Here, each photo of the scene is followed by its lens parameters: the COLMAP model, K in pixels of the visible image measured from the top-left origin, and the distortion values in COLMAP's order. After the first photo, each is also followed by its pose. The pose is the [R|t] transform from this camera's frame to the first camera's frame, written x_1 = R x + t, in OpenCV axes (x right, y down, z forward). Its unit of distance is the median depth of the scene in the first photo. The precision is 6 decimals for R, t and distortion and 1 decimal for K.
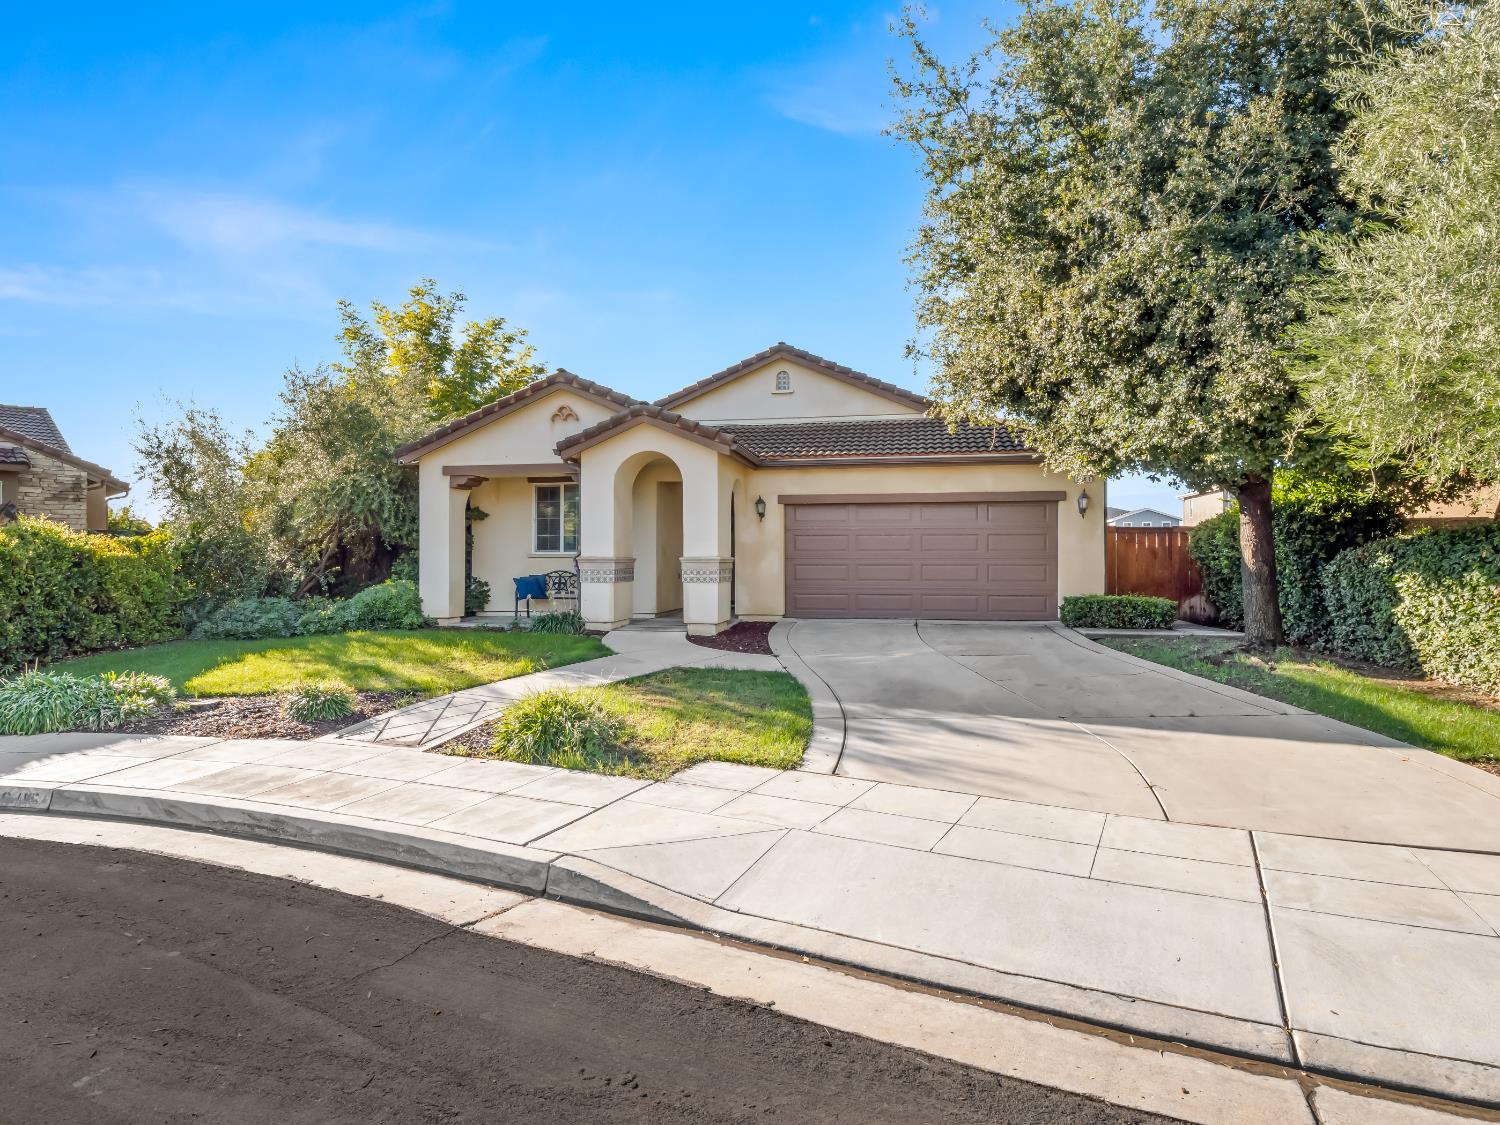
lens RADIAL K [[674.7, 0, 750.7], [0, 674.7, 556.9], [0, 0, 1]] dist [-0.001805, -0.000149]
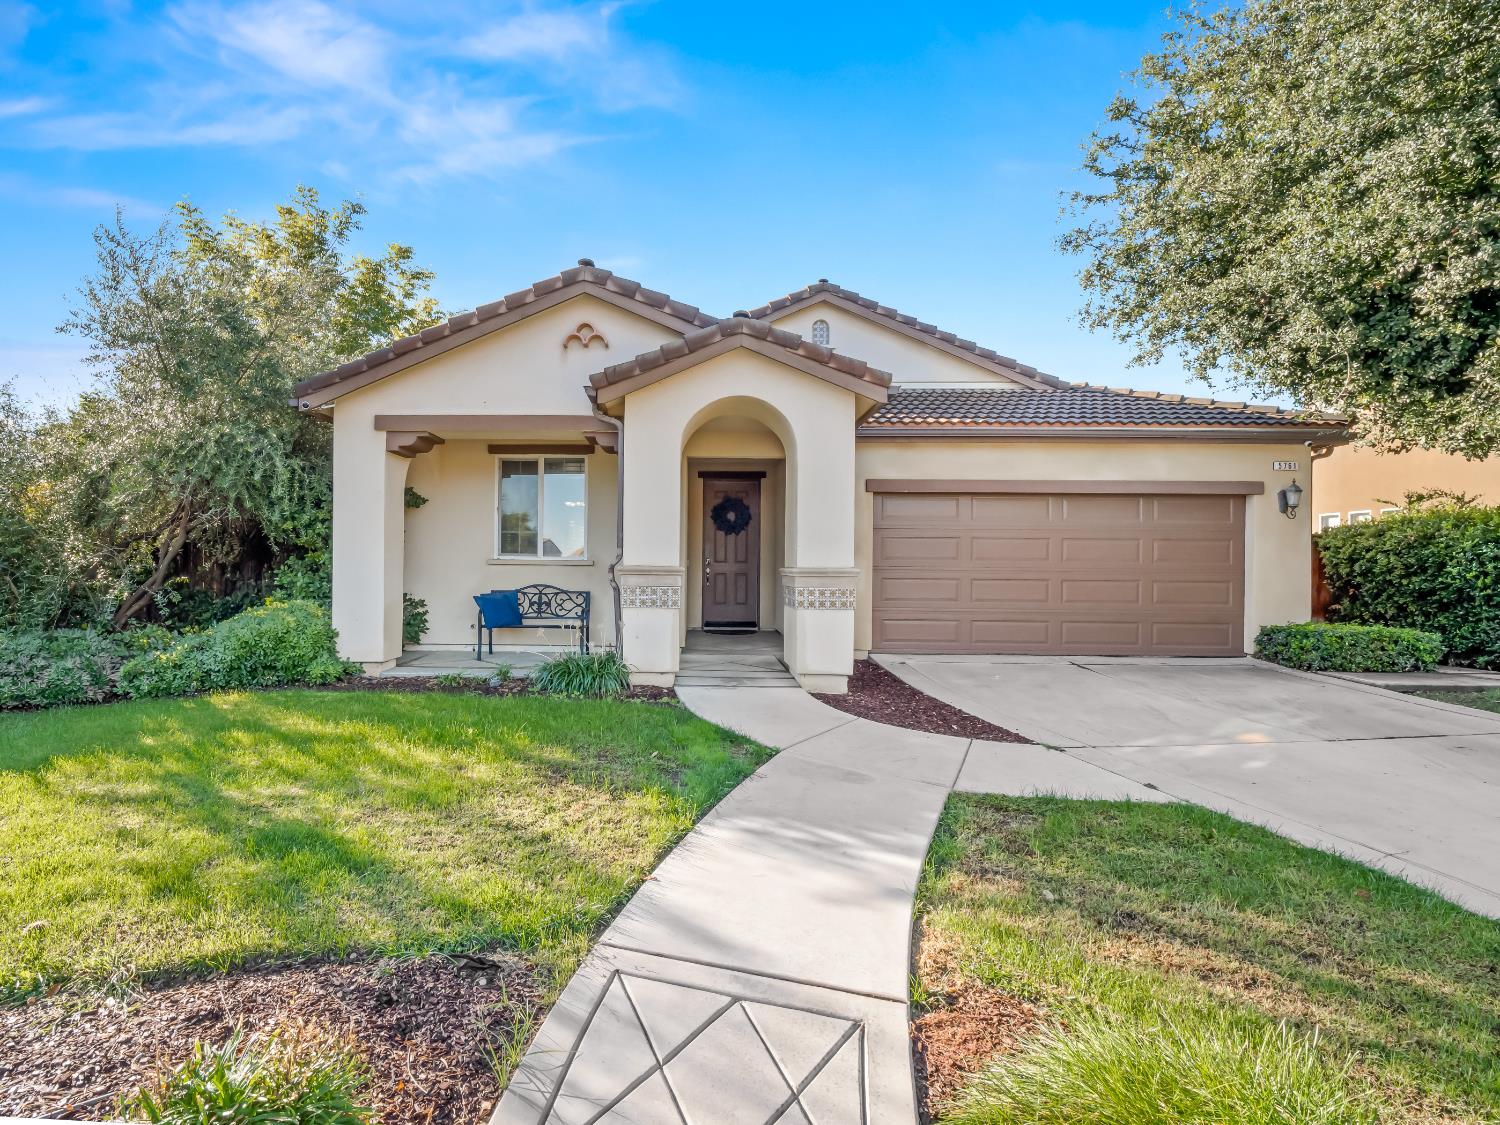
lens RADIAL K [[729.5, 0, 746.4], [0, 729.5, 568.6], [0, 0, 1]] dist [-0.005478, -0.007439]
pose [[0.991812, 0.008844, 0.127398, -0.201387], [-0.009854, 0.999925, 0.007299, -0.003192], [-0.127324, -0.008495, 0.991825, 0.294612]]
